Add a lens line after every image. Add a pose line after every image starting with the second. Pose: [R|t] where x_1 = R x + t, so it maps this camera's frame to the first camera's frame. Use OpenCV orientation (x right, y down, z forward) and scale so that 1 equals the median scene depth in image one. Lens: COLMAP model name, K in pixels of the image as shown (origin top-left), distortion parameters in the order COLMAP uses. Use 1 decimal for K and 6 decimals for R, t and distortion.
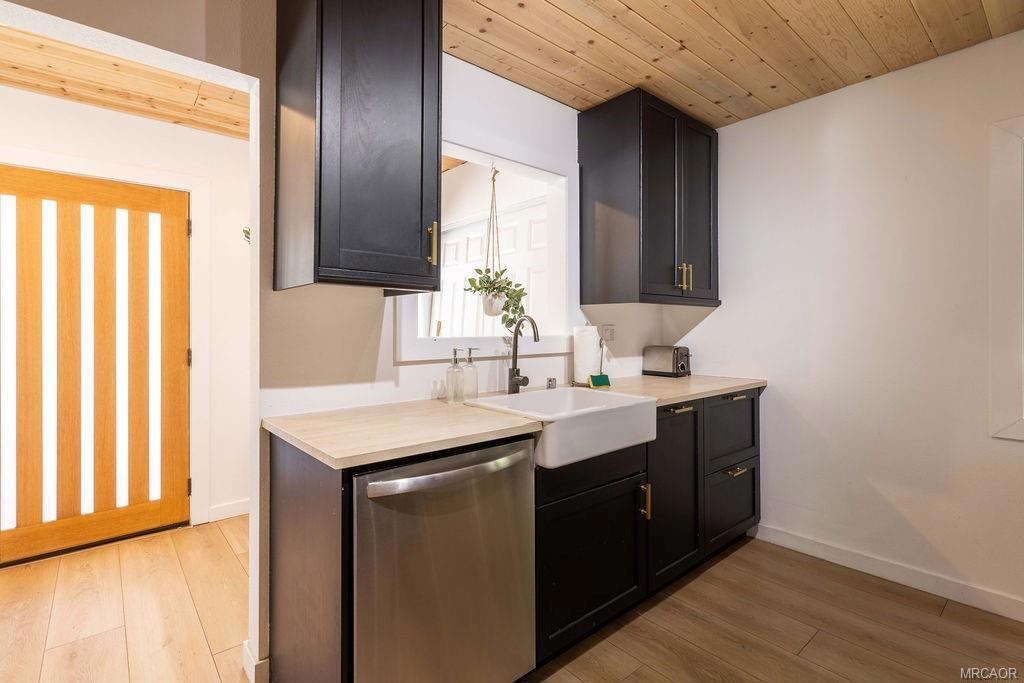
lens RADIAL K [[471.0, 0, 513.1], [0, 471.0, 328.7], [0, 0, 1]] dist [-0.002828, -0.000467]
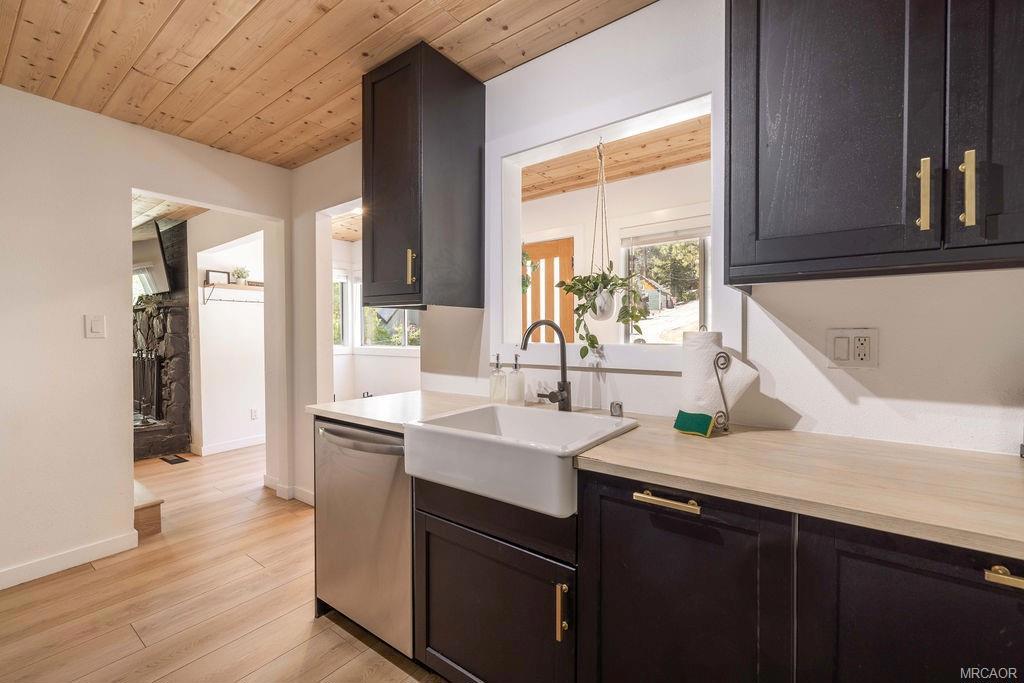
lens RADIAL K [[433.3, 0, 491.8], [0, 433.3, 339.0], [0, 0, 1]] dist [0.000699, 0.000028]
pose [[0.181853, 0.011911, -0.983254, 0.759672], [0.003914, 0.999910, 0.012836, -0.003953], [0.983318, -0.006183, 0.181790, 0.728985]]
